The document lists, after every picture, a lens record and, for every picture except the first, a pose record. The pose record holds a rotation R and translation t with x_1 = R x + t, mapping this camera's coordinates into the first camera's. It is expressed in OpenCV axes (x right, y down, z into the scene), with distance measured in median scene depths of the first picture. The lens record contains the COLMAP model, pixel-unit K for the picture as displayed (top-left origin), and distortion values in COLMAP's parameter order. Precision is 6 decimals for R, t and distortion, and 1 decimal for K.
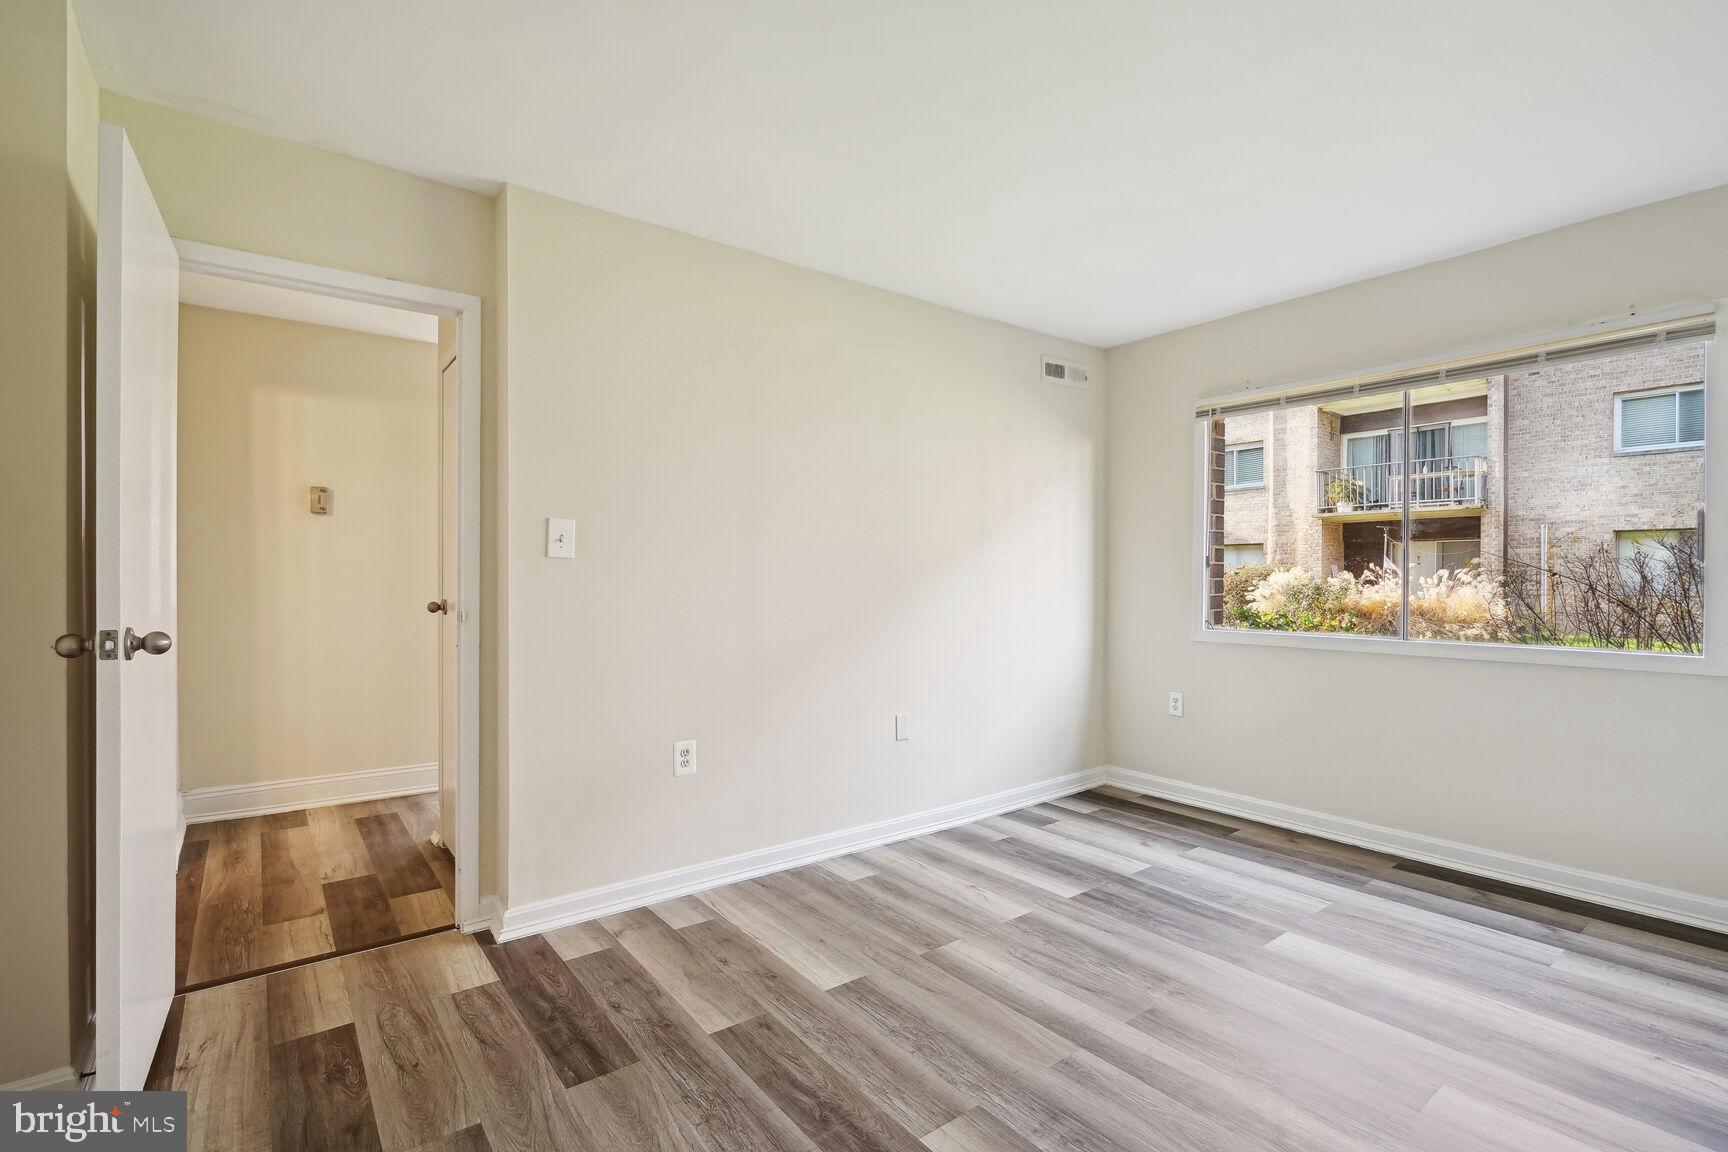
lens RADIAL K [[801.6, 0, 857.1], [0, 801.6, 581.3], [0, 0, 1]] dist [-0.004351, 0.003310]
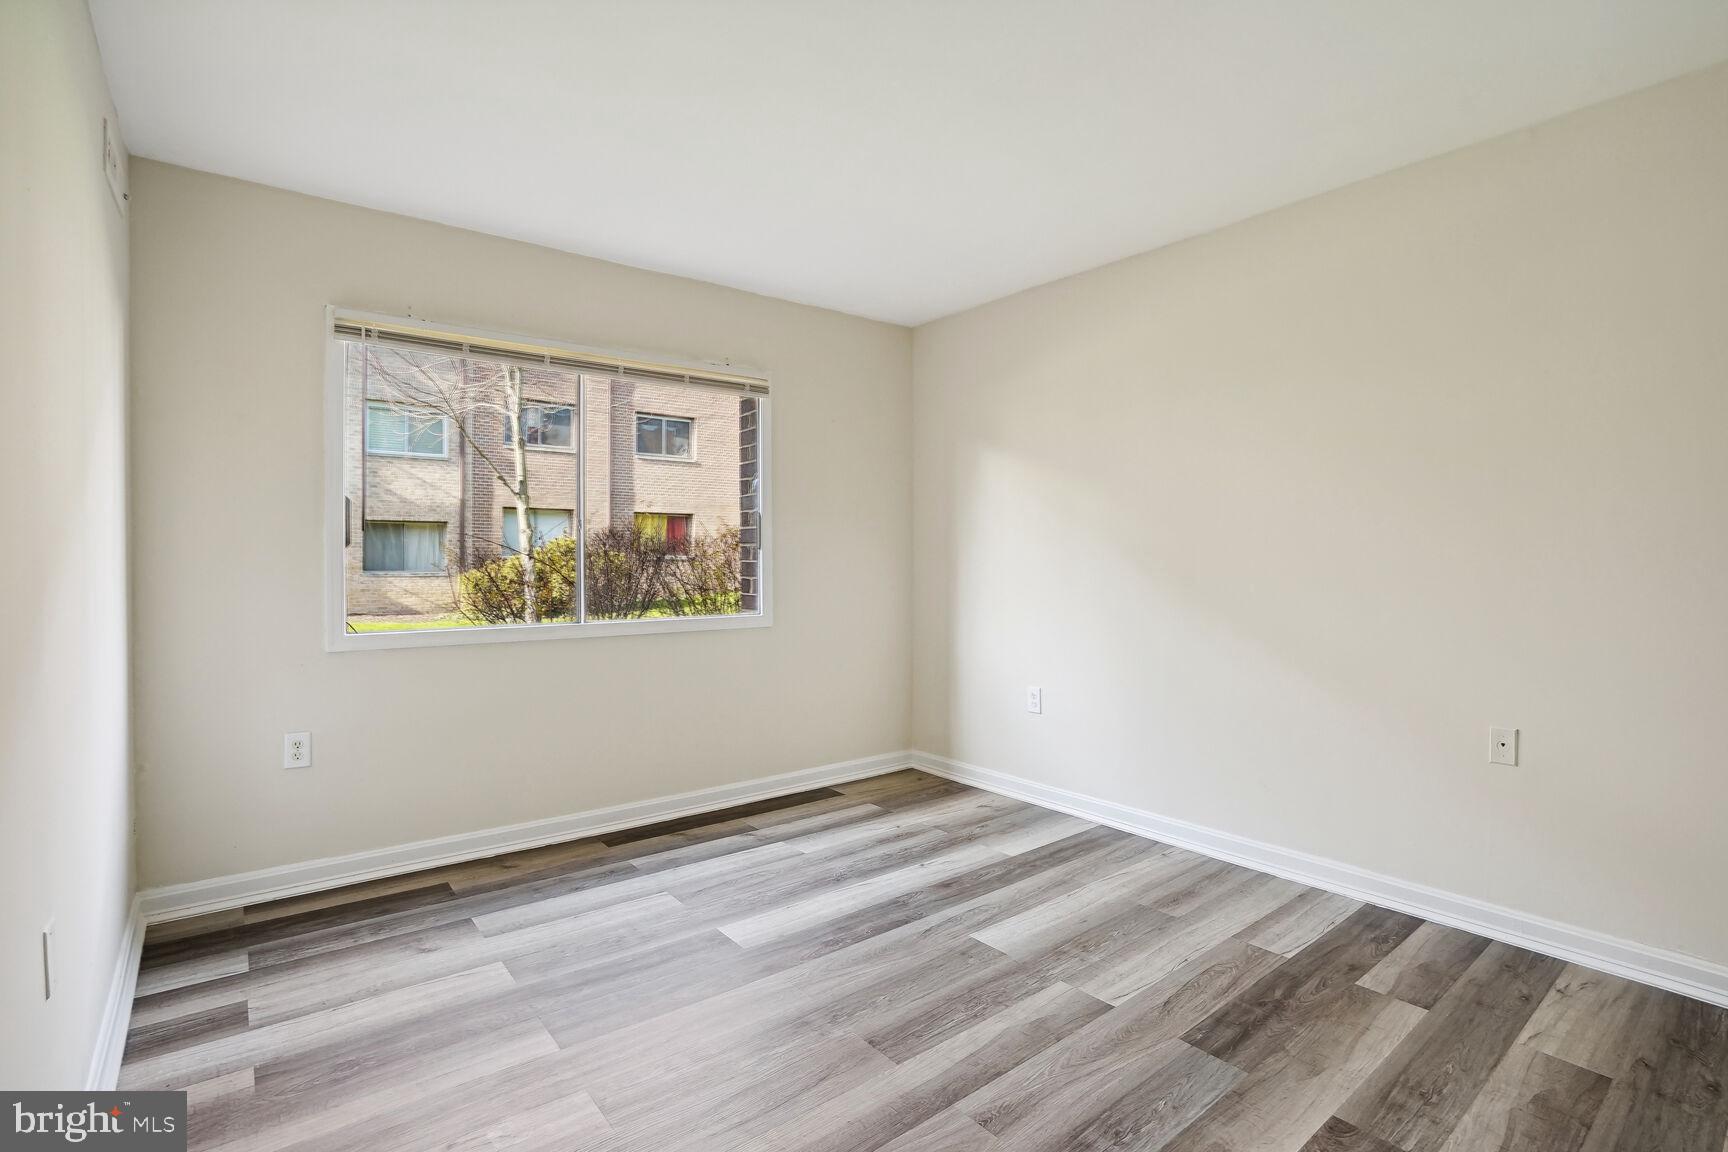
lens RADIAL K [[801.6, 0, 875.4], [0, 801.6, 577.5], [0, 0, 1]] dist [-0.004351, 0.003310]
pose [[-0.018338, -0.012364, 0.999755, -0.391710], [0.000902, 0.999923, 0.012382, 0.001977], [-0.999831, 0.001129, -0.018325, 0.750786]]
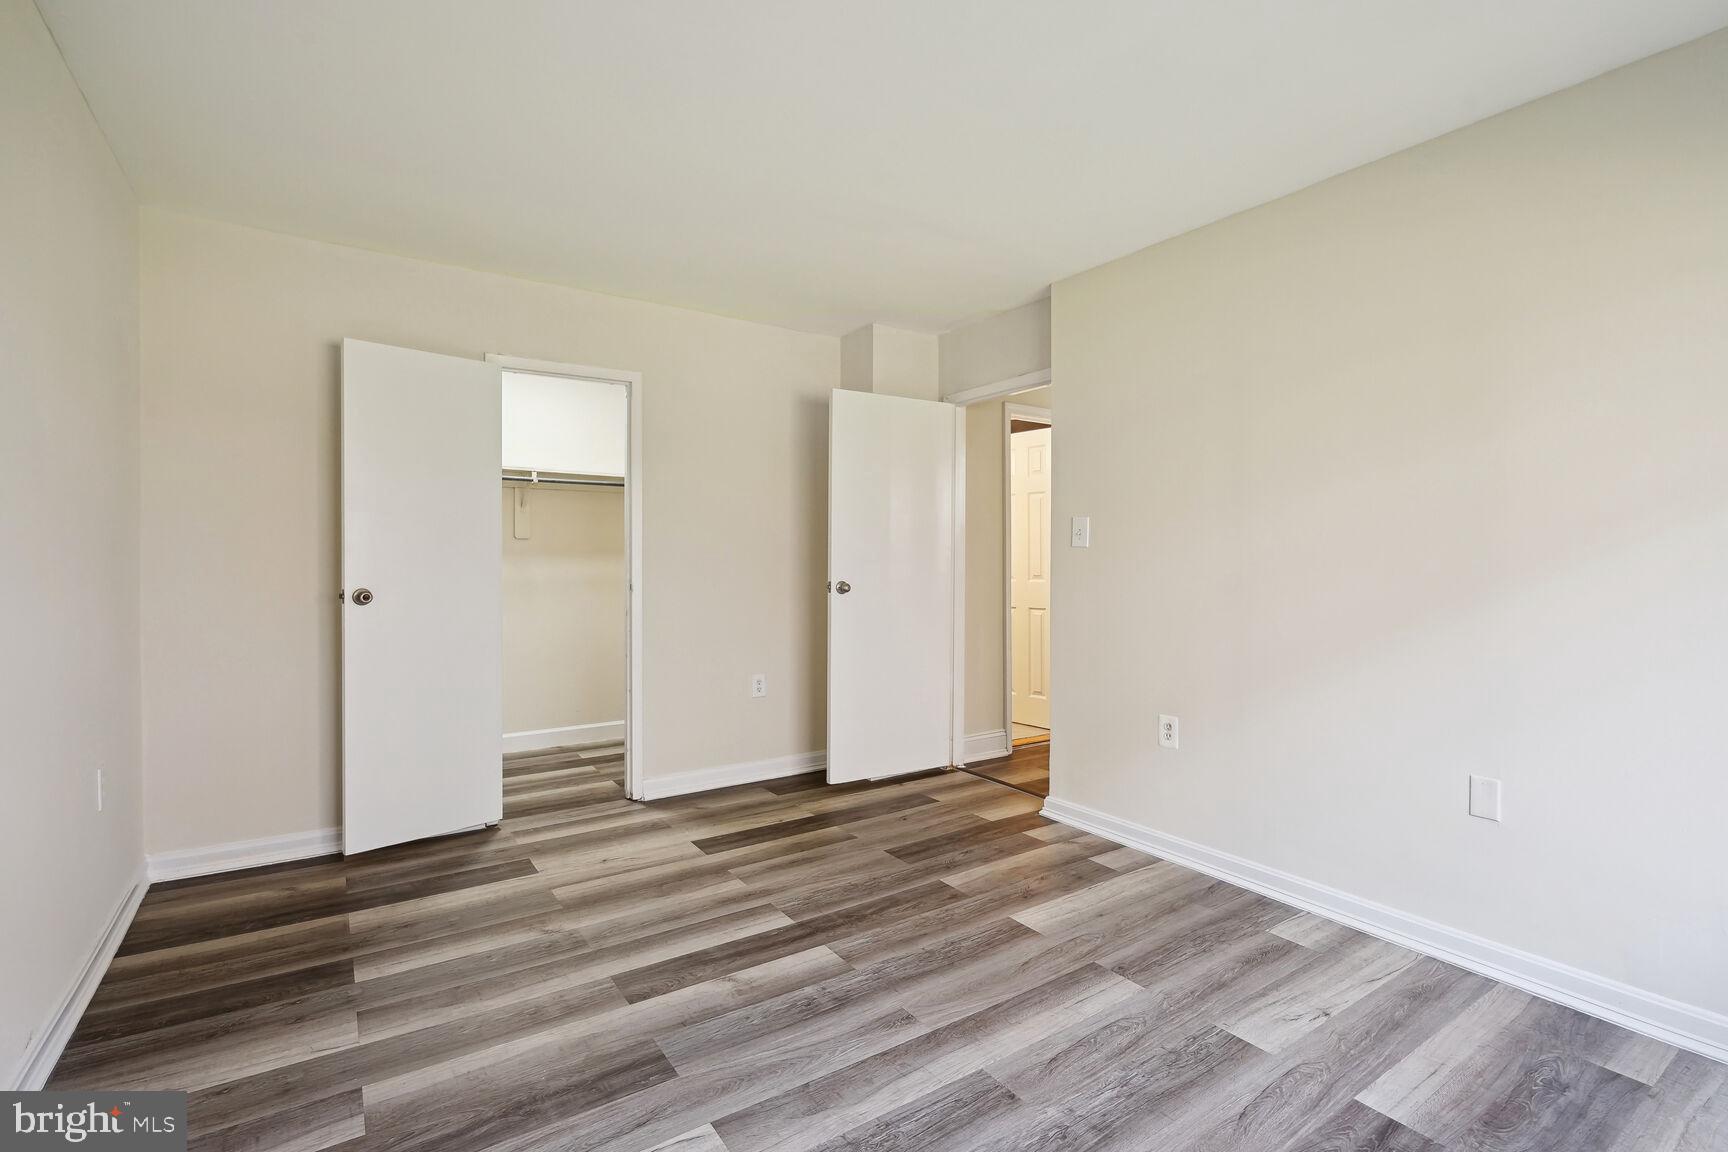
lens RADIAL K [[801.6, 0, 854.7], [0, 801.6, 572.6], [0, 0, 1]] dist [-0.004351, 0.003310]
pose [[-0.078273, 0.015236, -0.996816, 0.878221], [-0.001439, 0.999880, 0.015396, -0.006951], [0.996931, 0.002639, -0.078241, 0.669871]]
